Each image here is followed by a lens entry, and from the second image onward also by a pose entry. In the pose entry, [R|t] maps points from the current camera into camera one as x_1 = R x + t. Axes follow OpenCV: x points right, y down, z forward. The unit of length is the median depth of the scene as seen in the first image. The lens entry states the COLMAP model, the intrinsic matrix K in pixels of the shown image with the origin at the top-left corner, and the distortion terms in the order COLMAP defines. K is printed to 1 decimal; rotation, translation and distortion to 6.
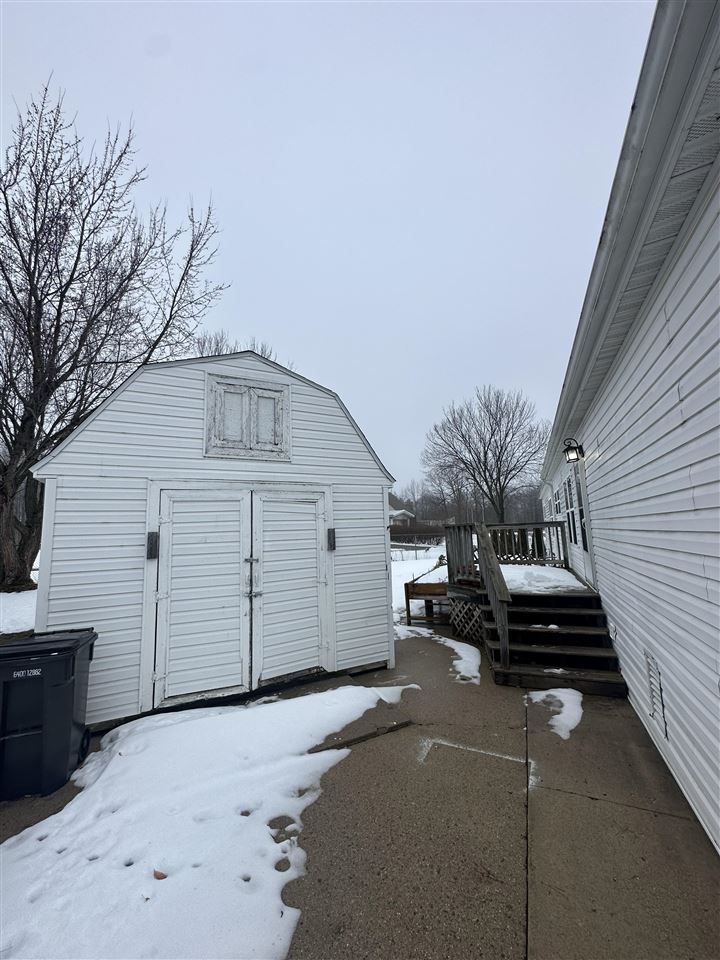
lens RADIAL K [[386.7, 0, 362.4], [0, 386.7, 473.6], [0, 0, 1]] dist [-0.001757, -0.000078]
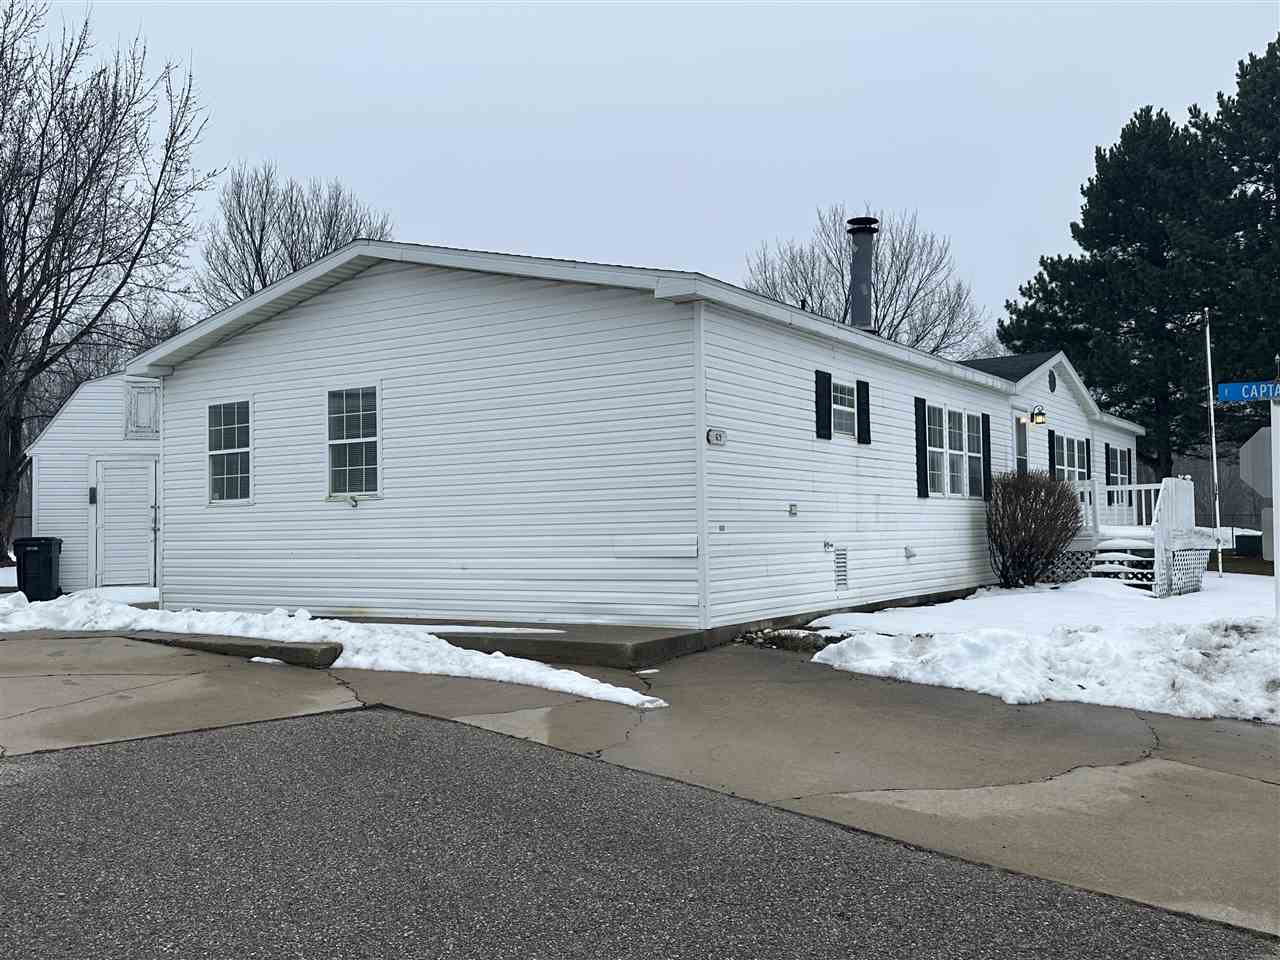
lens RADIAL K [[1154.9, 0, 640.0], [0, 1154.9, 480.0], [0, 0, 1]] dist [0.008519, 0.005400]
pose [[0.983799, 0.015010, -0.178643, 0.539680], [0.004844, 0.993899, 0.110188, -0.084274], [0.179207, -0.109269, 0.977724, -0.696495]]
